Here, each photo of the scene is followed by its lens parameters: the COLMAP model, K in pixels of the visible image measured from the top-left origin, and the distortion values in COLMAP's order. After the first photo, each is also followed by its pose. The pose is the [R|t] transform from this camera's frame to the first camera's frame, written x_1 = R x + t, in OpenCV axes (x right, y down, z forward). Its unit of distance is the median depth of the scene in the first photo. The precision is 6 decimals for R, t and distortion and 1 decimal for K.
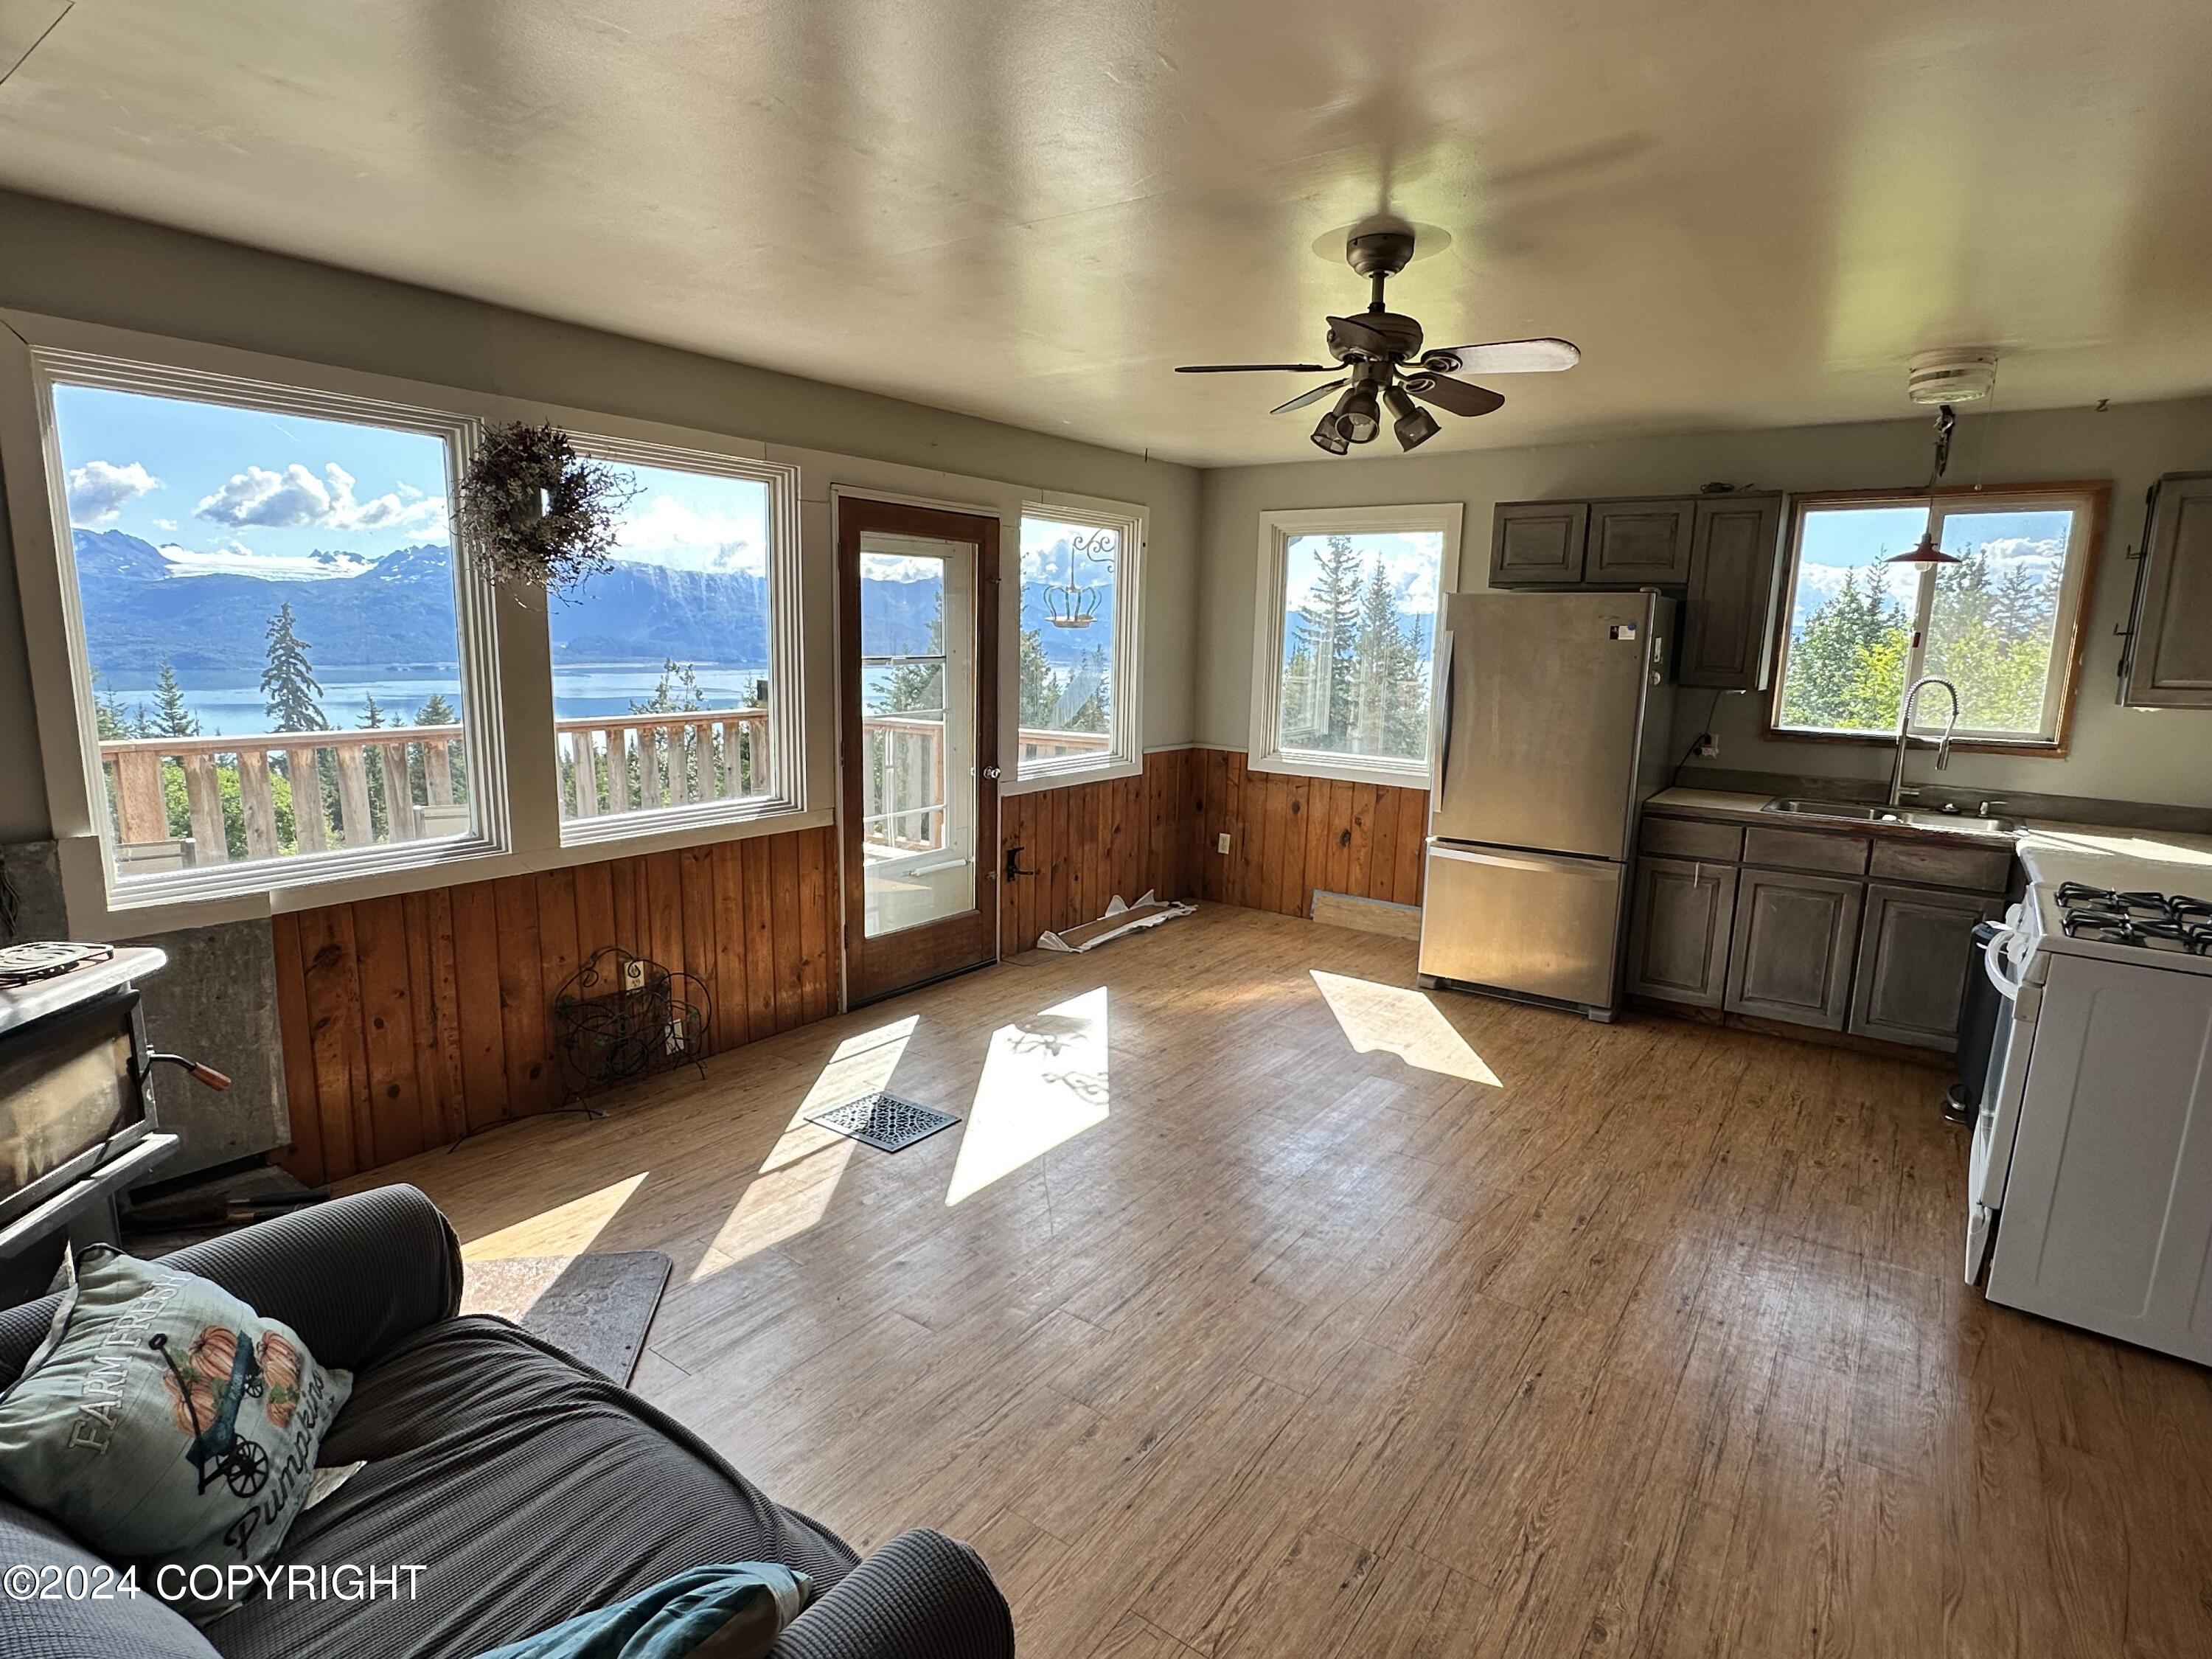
lens RADIAL K [[1151.9, 0, 1106.0], [0, 1151.9, 829.5], [0, 0, 1]] dist [-0.000526, -0.000419]
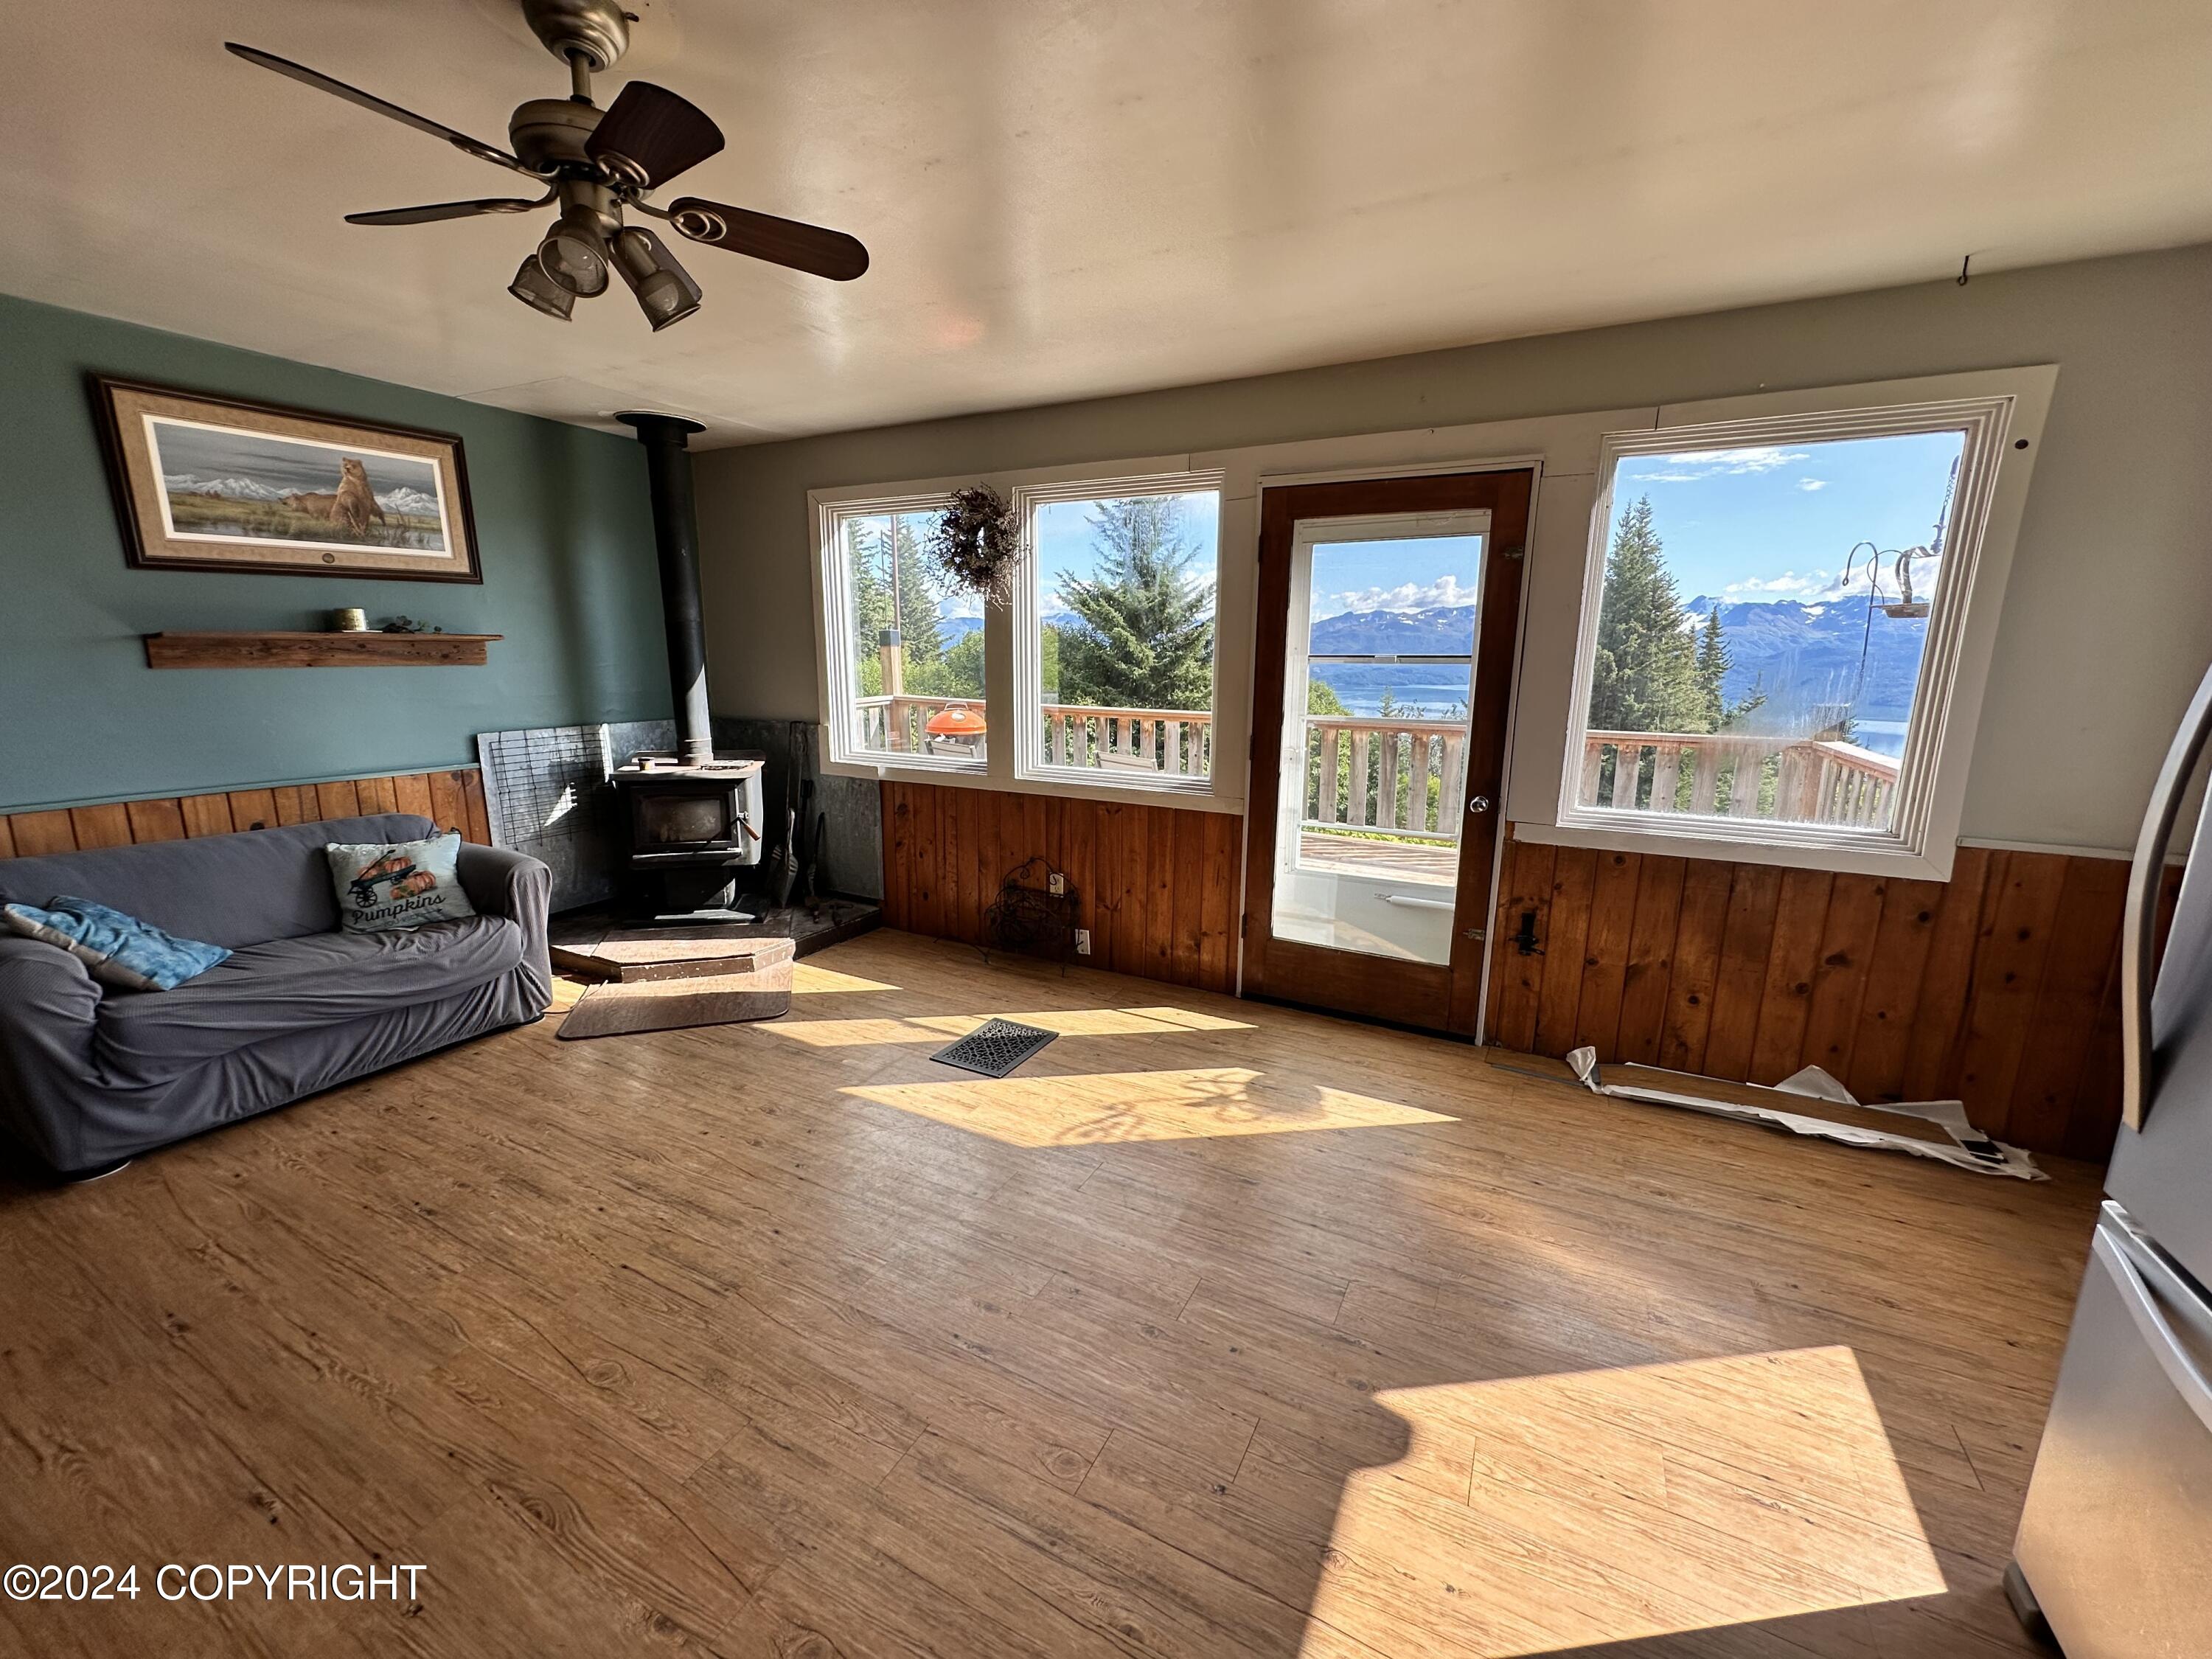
lens RADIAL K [[884.6, 0, 1115.6], [0, 884.6, 823.3], [0, 0, 1]] dist [0.000819, -0.000565]
pose [[0.143405, 0.171943, -0.974613, 0.513246], [-0.177397, 0.973308, 0.145610, -0.090900], [0.973635, 0.152012, 0.170079, 0.739934]]
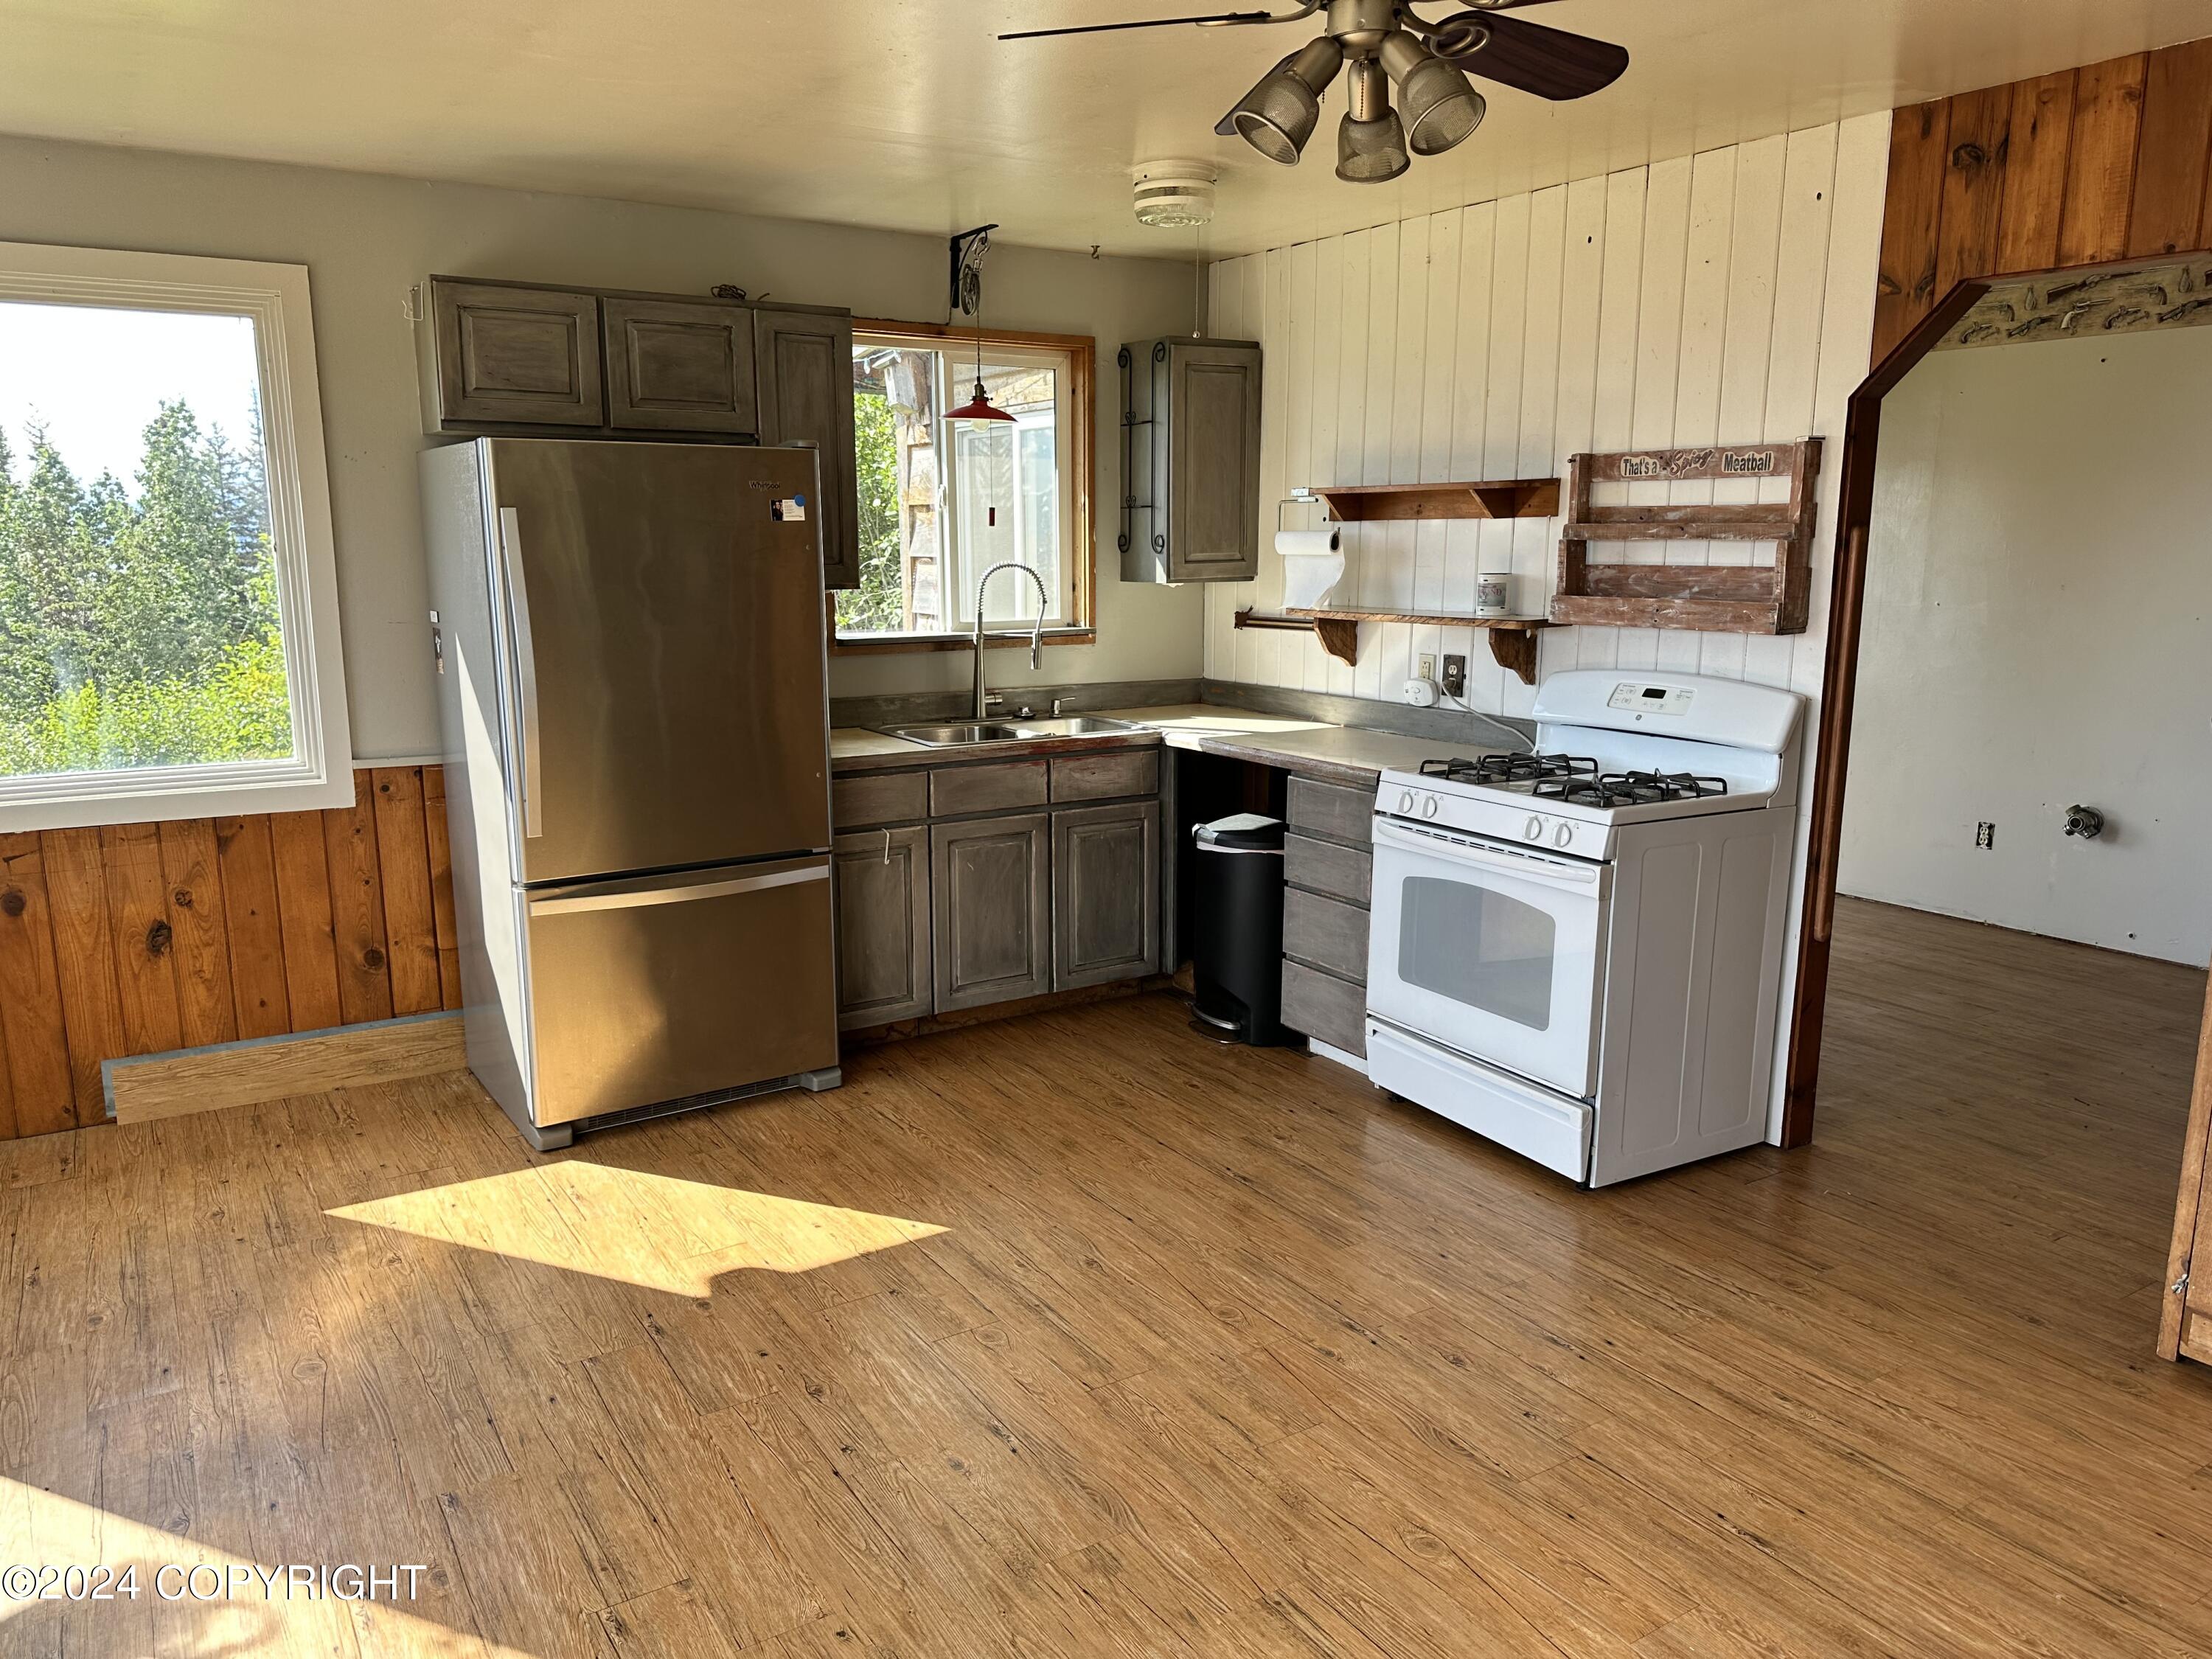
lens RADIAL K [[1538.6, 0, 1106.0], [0, 1538.6, 829.5], [0, 0, 1]] dist [0.122246, -0.150709]
pose [[0.373578, -0.195762, 0.906706, -0.317502], [0.167701, 0.975623, 0.141546, -0.086749], [-0.912313, 0.099177, 0.397301, 0.492134]]
